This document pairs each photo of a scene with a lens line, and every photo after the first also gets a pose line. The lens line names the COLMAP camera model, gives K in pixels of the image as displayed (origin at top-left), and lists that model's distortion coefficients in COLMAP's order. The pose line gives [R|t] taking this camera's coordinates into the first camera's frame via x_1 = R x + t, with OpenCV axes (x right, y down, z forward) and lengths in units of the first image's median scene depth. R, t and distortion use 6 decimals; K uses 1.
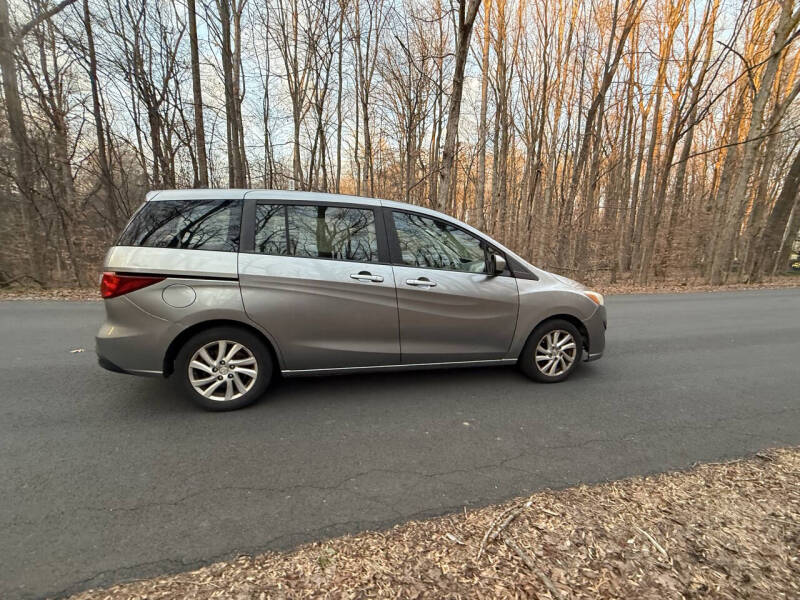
lens RADIAL K [[335.8, 0, 401.0], [0, 335.8, 303.8], [0, 0, 1]] dist [-0.002012, 0.000157]
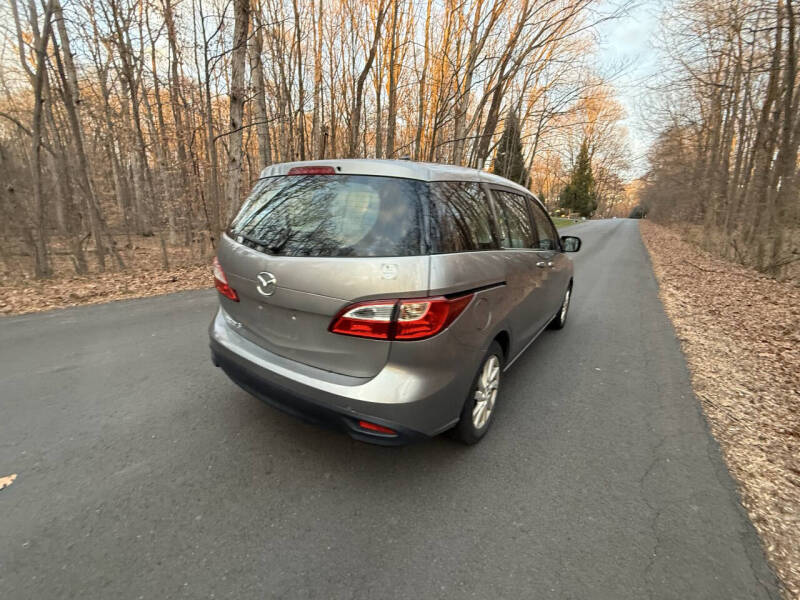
lens RADIAL K [[335.8, 0, 398.6], [0, 335.8, 302.7], [0, 0, 1]] dist [-0.002012, 0.000157]
pose [[0.764554, -0.162855, 0.623647, -1.173550], [0.093289, 0.985326, 0.142935, -0.160737], [-0.637773, -0.051102, 0.768527, 0.495142]]
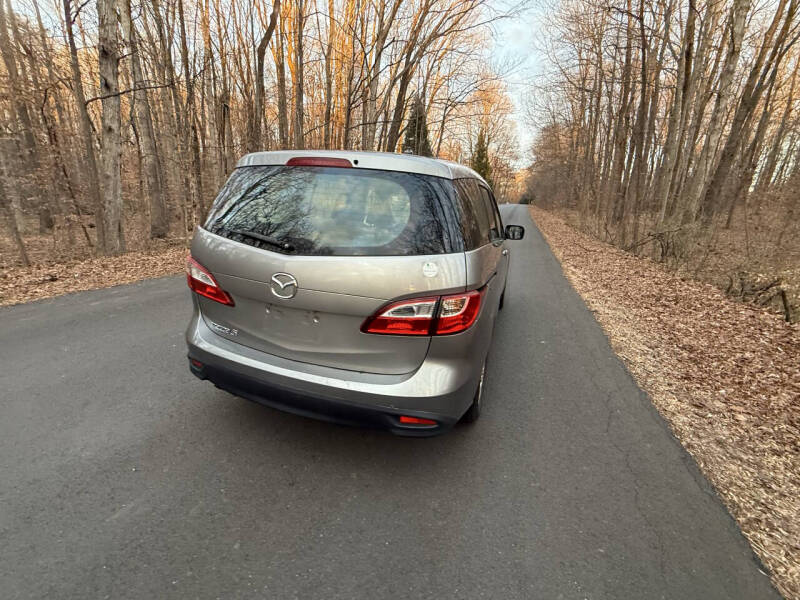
lens RADIAL K [[335.8, 0, 398.6], [0, 335.8, 303.6], [0, 0, 1]] dist [-0.002012, 0.000157]
pose [[0.575765, -0.234988, 0.783119, -1.319970], [0.104742, 0.971116, 0.214391, -0.205089], [-0.810879, -0.041413, 0.583747, 0.645453]]
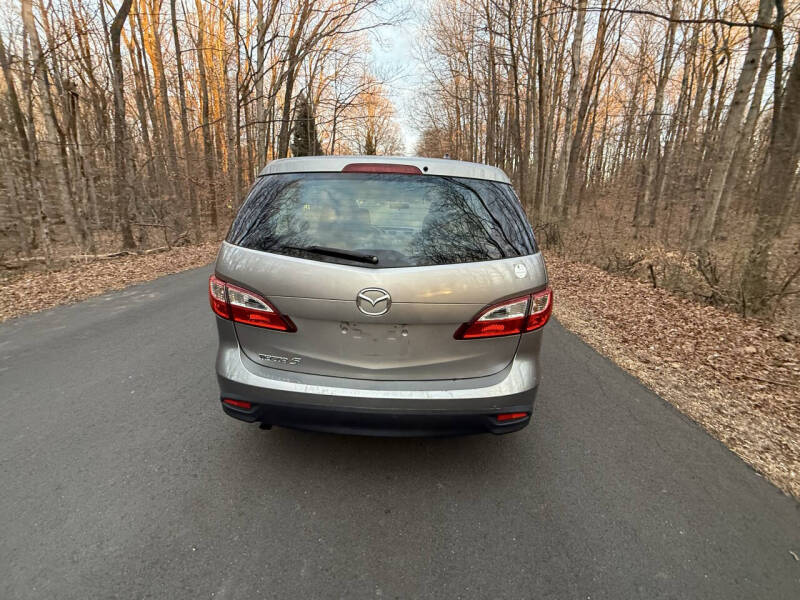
lens RADIAL K [[335.8, 0, 398.2], [0, 335.8, 303.3], [0, 0, 1]] dist [-0.002012, 0.000157]
pose [[0.309160, -0.282587, 0.908055, -1.460709], [0.150439, 0.957342, 0.246706, -0.259804], [-0.939036, 0.060335, 0.338484, 0.943101]]
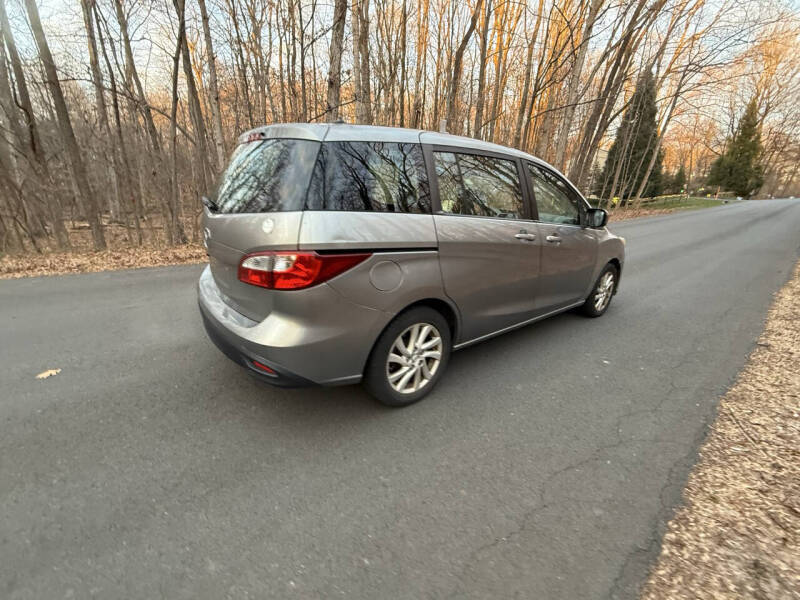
lens RADIAL K [[335.8, 0, 400.6], [0, 335.8, 301.7], [0, 0, 1]] dist [-0.002012, 0.000157]
pose [[0.913902, -0.125409, 0.386077, -0.859767], [0.062348, 0.983162, 0.171773, -0.086979], [-0.401118, -0.132912, 0.906332, 0.263839]]
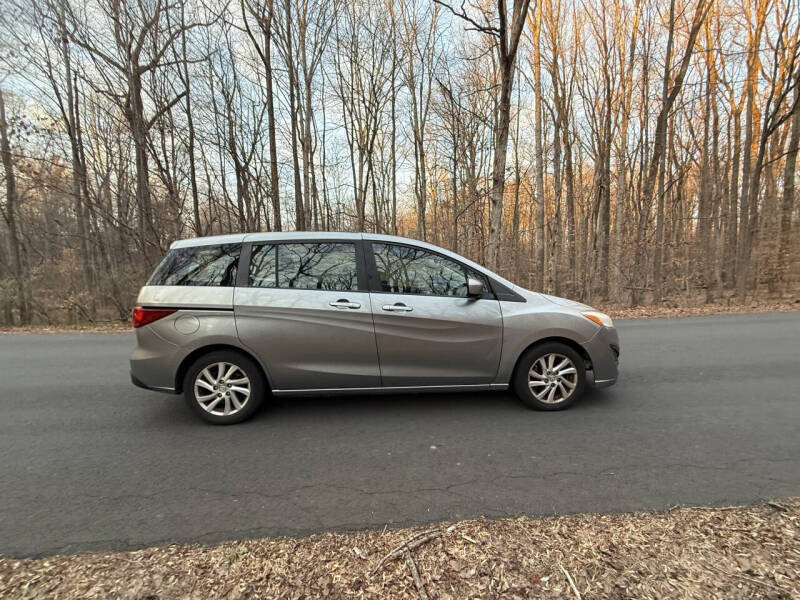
lens RADIAL K [[335.8, 0, 401.6], [0, 335.8, 304.1], [0, 0, 1]] dist [-0.002012, 0.000157]
pose [[0.979399, -0.032036, -0.199377, 0.311202], [0.015388, 0.996305, -0.084494, 0.015369], [0.201347, 0.079685, 0.976273, -0.026822]]
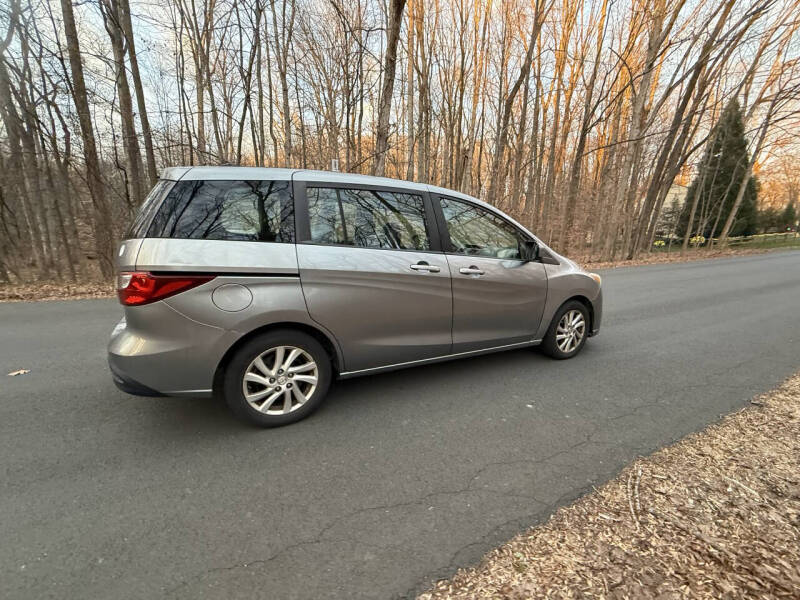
lens RADIAL K [[335.8, 0, 400.2], [0, 335.8, 302.9], [0, 0, 1]] dist [-0.002012, 0.000157]
pose [[0.972926, -0.052608, 0.225051, -0.410037], [0.041572, 0.997702, 0.053501, -0.034337], [-0.227349, -0.042697, 0.972877, 0.090186]]
